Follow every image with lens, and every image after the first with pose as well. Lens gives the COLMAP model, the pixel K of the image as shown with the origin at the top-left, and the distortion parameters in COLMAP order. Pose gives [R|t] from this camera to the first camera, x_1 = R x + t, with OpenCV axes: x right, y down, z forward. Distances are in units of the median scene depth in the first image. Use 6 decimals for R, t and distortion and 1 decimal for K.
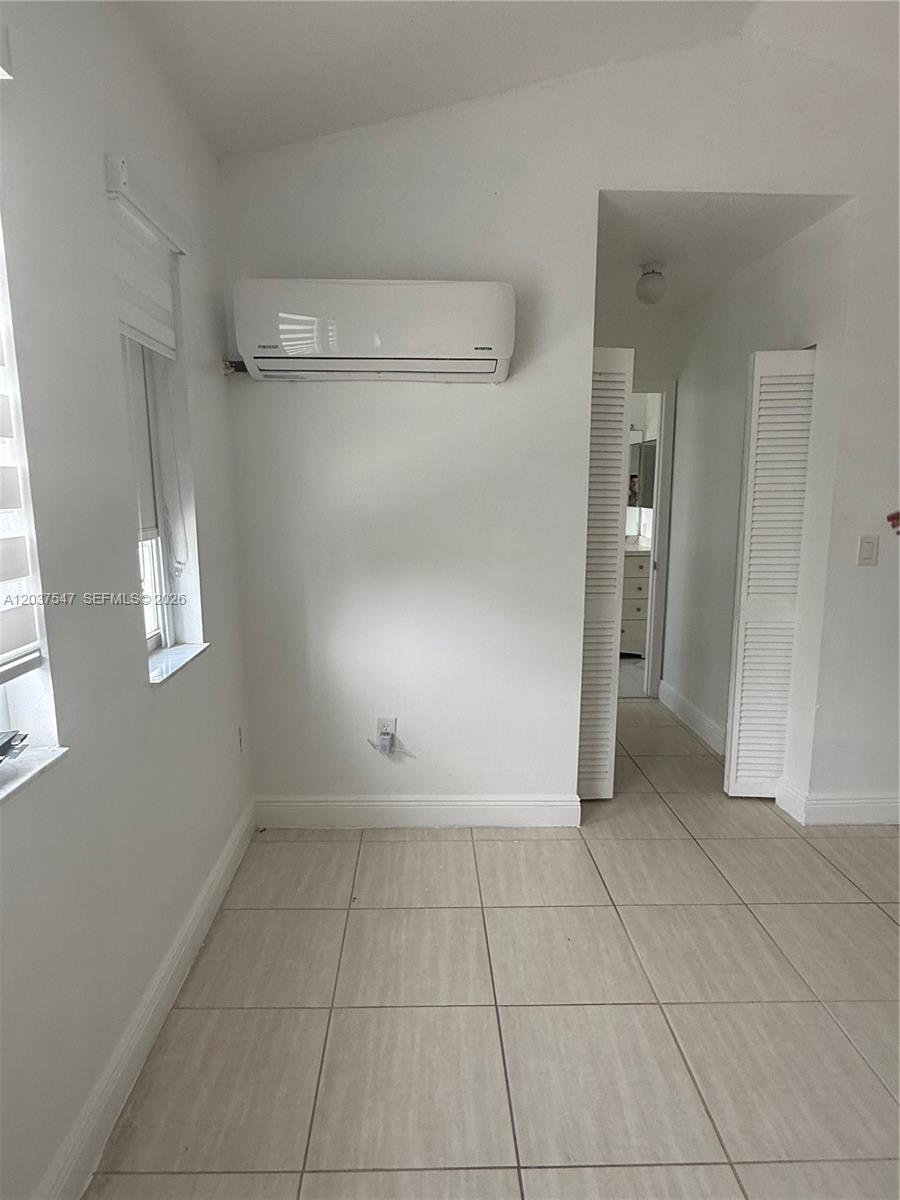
lens RADIAL K [[689.9, 0, 447.4], [0, 689.9, 601.0], [0, 0, 1]] dist [0.002794, -0.000080]
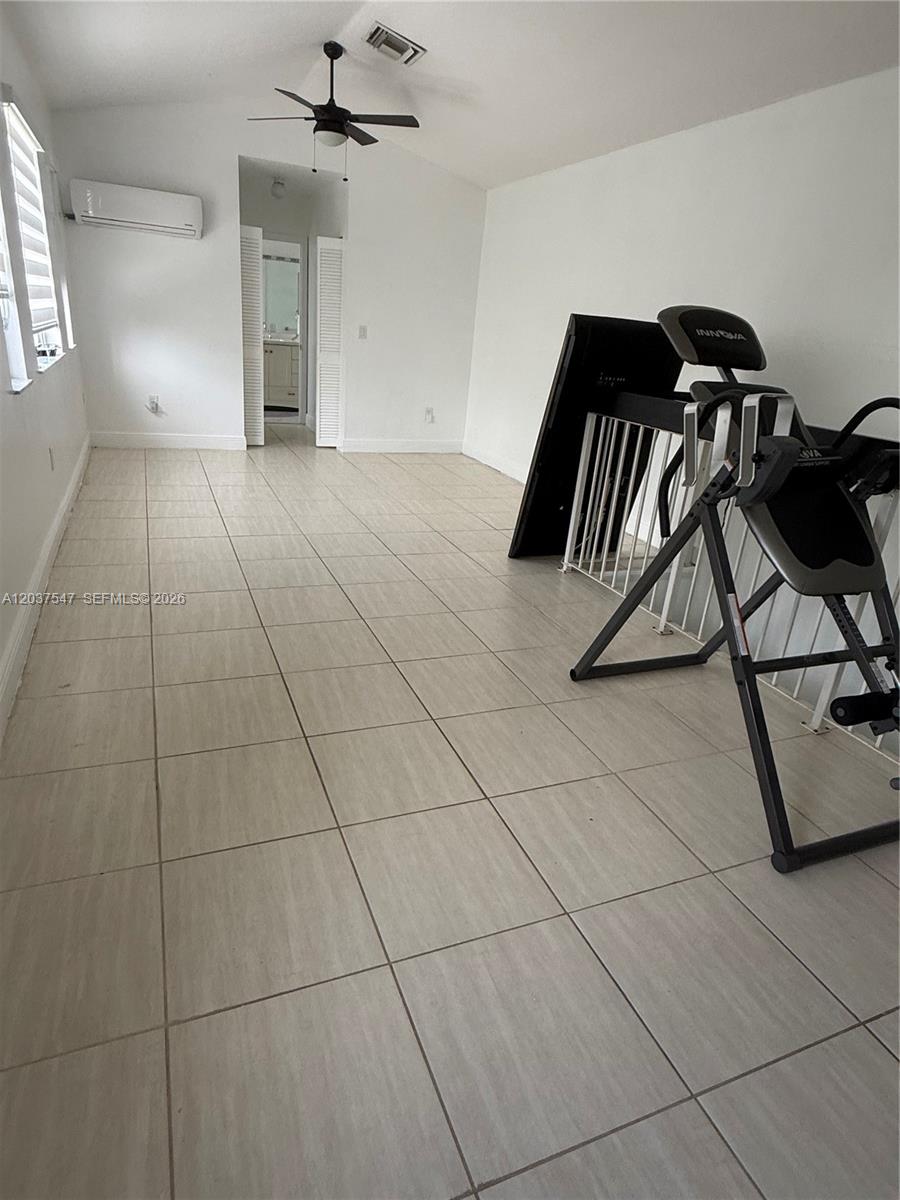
lens RADIAL K [[689.9, 0, 447.4], [0, 689.9, 601.0], [0, 0, 1]] dist [0.002794, -0.000080]
pose [[0.933477, -0.057463, 0.354005, -0.030905], [-0.025976, 0.973655, 0.226543, 0.312572], [-0.357697, -0.220668, 0.907391, -1.643195]]
